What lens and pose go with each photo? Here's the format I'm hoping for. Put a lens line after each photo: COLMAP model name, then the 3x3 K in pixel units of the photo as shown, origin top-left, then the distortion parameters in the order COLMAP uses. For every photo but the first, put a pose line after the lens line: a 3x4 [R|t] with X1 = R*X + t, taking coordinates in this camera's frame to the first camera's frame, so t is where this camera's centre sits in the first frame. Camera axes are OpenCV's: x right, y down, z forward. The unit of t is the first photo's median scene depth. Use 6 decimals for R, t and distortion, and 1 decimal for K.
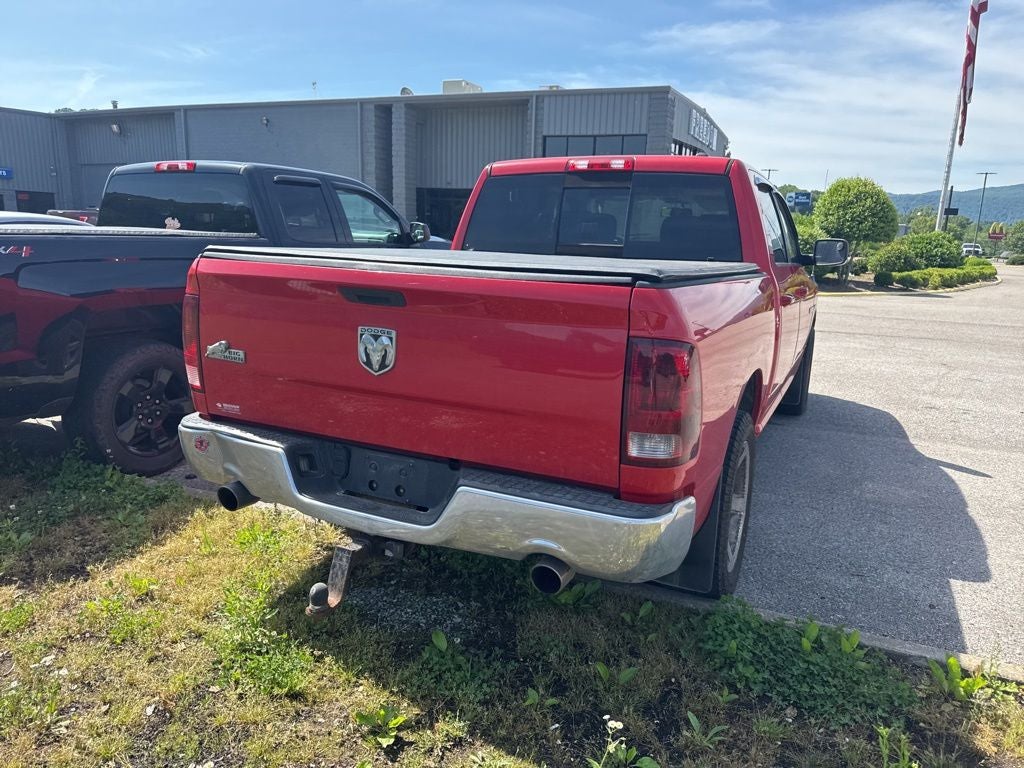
lens RADIAL K [[728.3, 0, 522.0], [0, 728.3, 381.6], [0, 0, 1]] dist [0.014297, -0.020599]
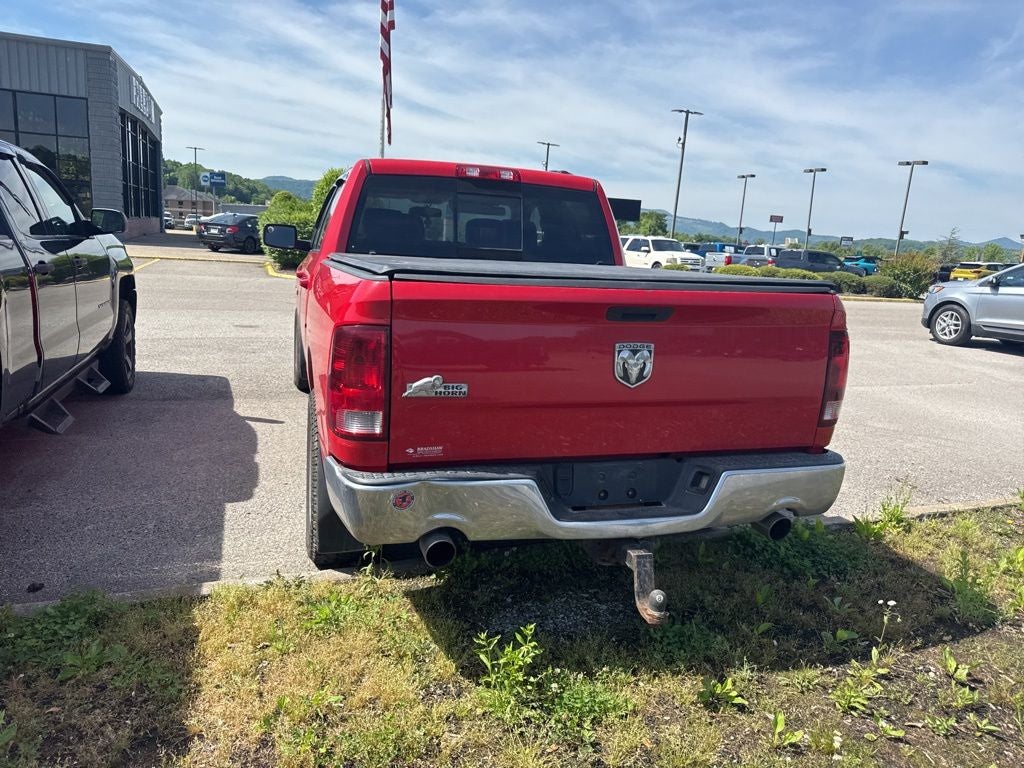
lens RADIAL K [[728.3, 0, 518.8], [0, 728.3, 369.2], [0, 0, 1]] dist [0.014297, -0.020599]
pose [[0.728589, -0.115325, 0.675173, -0.628937], [0.108711, 0.992699, 0.052249, -0.066532], [-0.676269, 0.035331, 0.735807, 0.203206]]
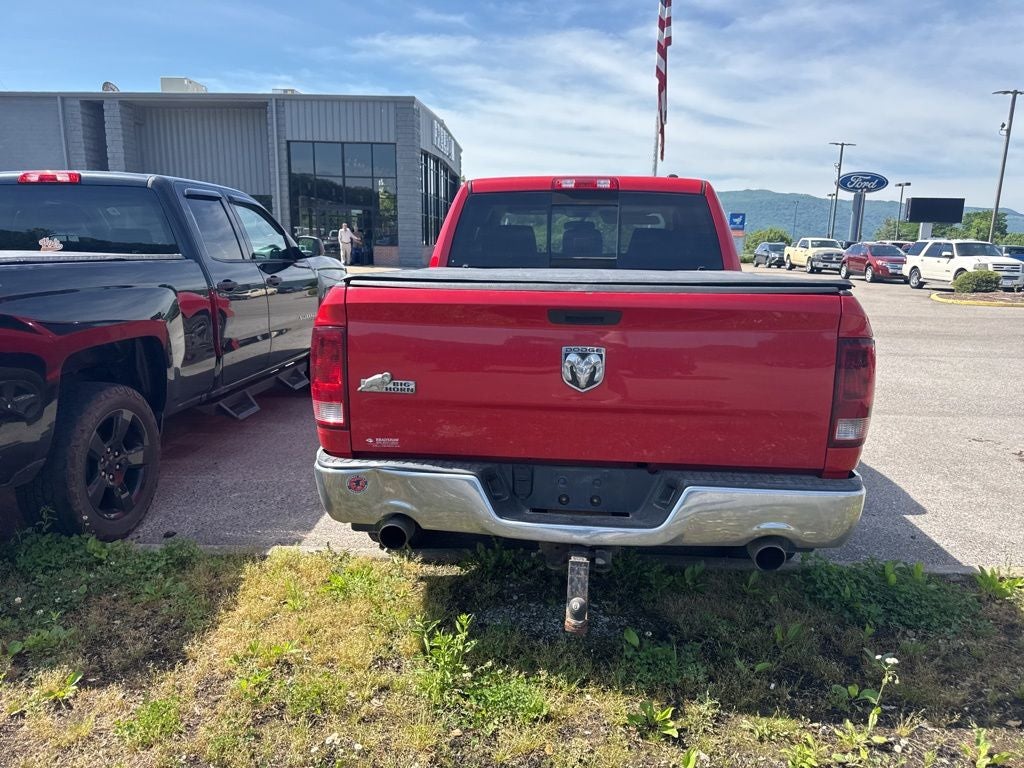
lens RADIAL K [[728.3, 0, 517.8], [0, 728.3, 377.8], [0, 0, 1]] dist [0.014297, -0.020599]
pose [[0.933933, -0.083397, 0.347583, -0.394474], [0.088002, 0.996117, 0.002545, -0.024465], [-0.346446, 0.028212, 0.937646, 0.034828]]
